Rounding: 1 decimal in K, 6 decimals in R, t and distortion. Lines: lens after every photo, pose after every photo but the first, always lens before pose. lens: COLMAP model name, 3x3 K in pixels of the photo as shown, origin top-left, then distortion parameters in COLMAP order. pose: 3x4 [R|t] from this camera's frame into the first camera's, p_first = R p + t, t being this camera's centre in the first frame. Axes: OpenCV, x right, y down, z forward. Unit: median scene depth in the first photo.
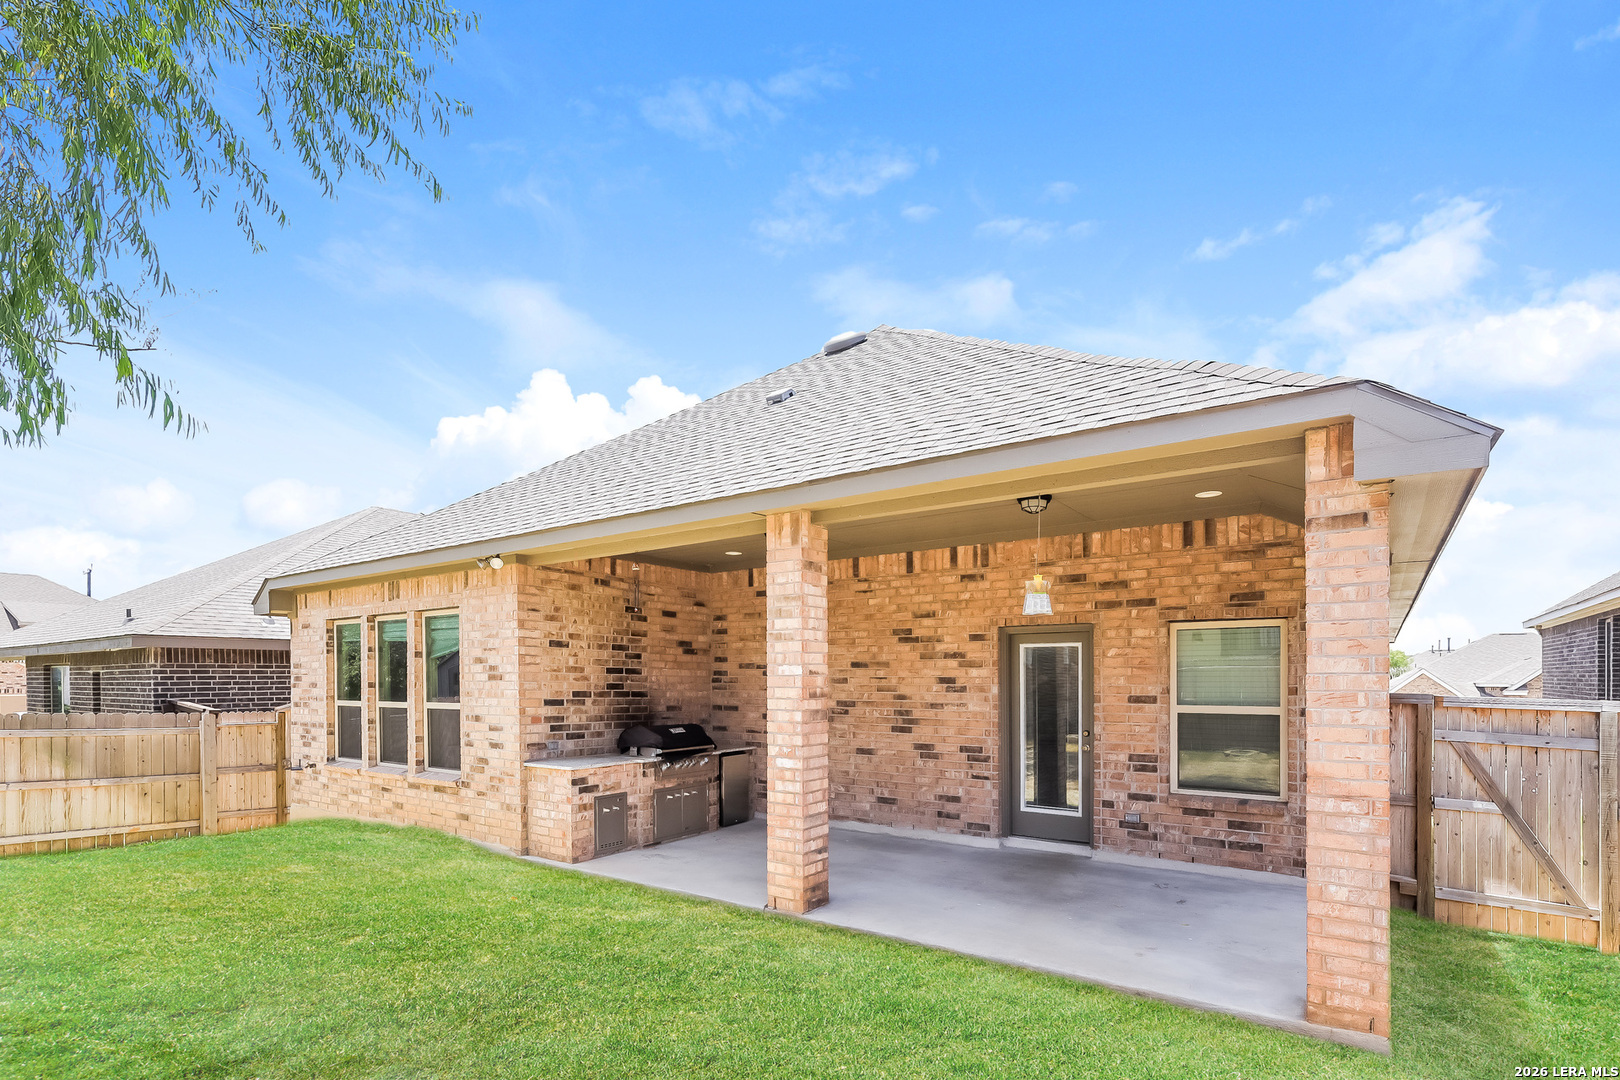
lens RADIAL K [[752.0, 0, 810.3], [0, 752.0, 499.5], [0, 0, 1]] dist [0.001093, 0.000119]
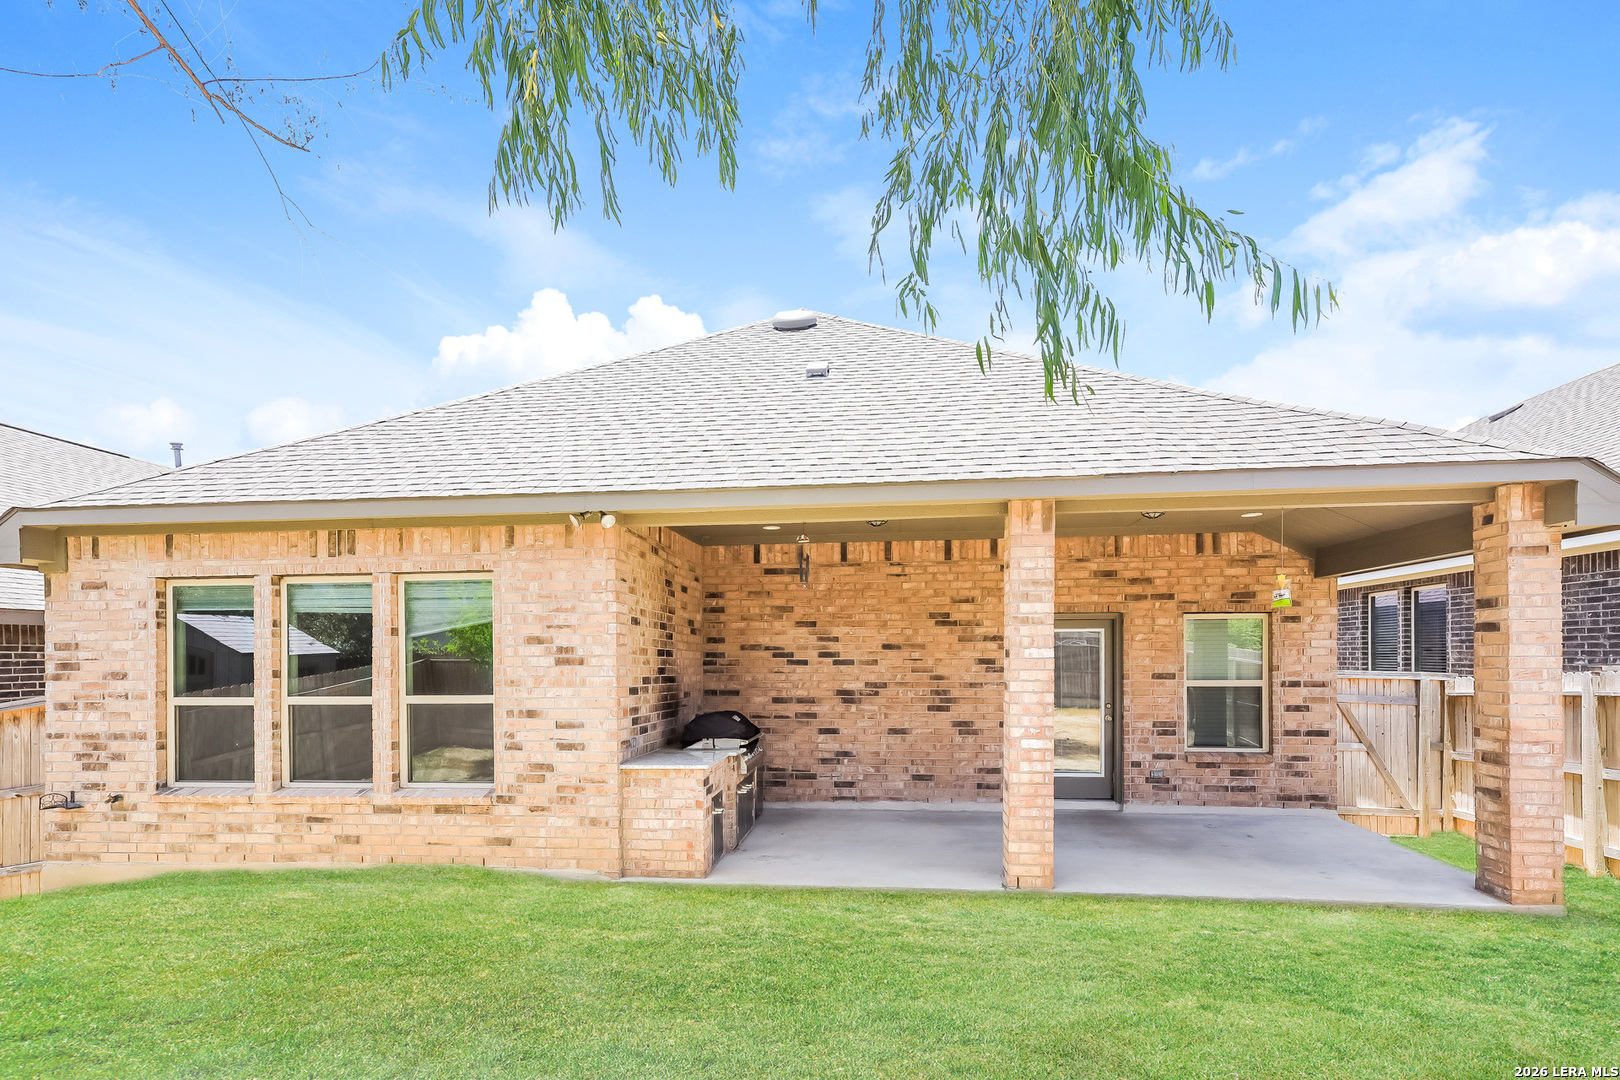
lens RADIAL K [[741.9, 0, 810.4], [0, 741.9, 483.4], [0, 0, 1]] dist [0.002652, 0.004935]
pose [[0.880430, 0.103959, 0.462639, -0.574707], [-0.104827, 0.994203, -0.023914, 0.038788], [-0.462443, -0.027443, 0.886224, 0.181843]]
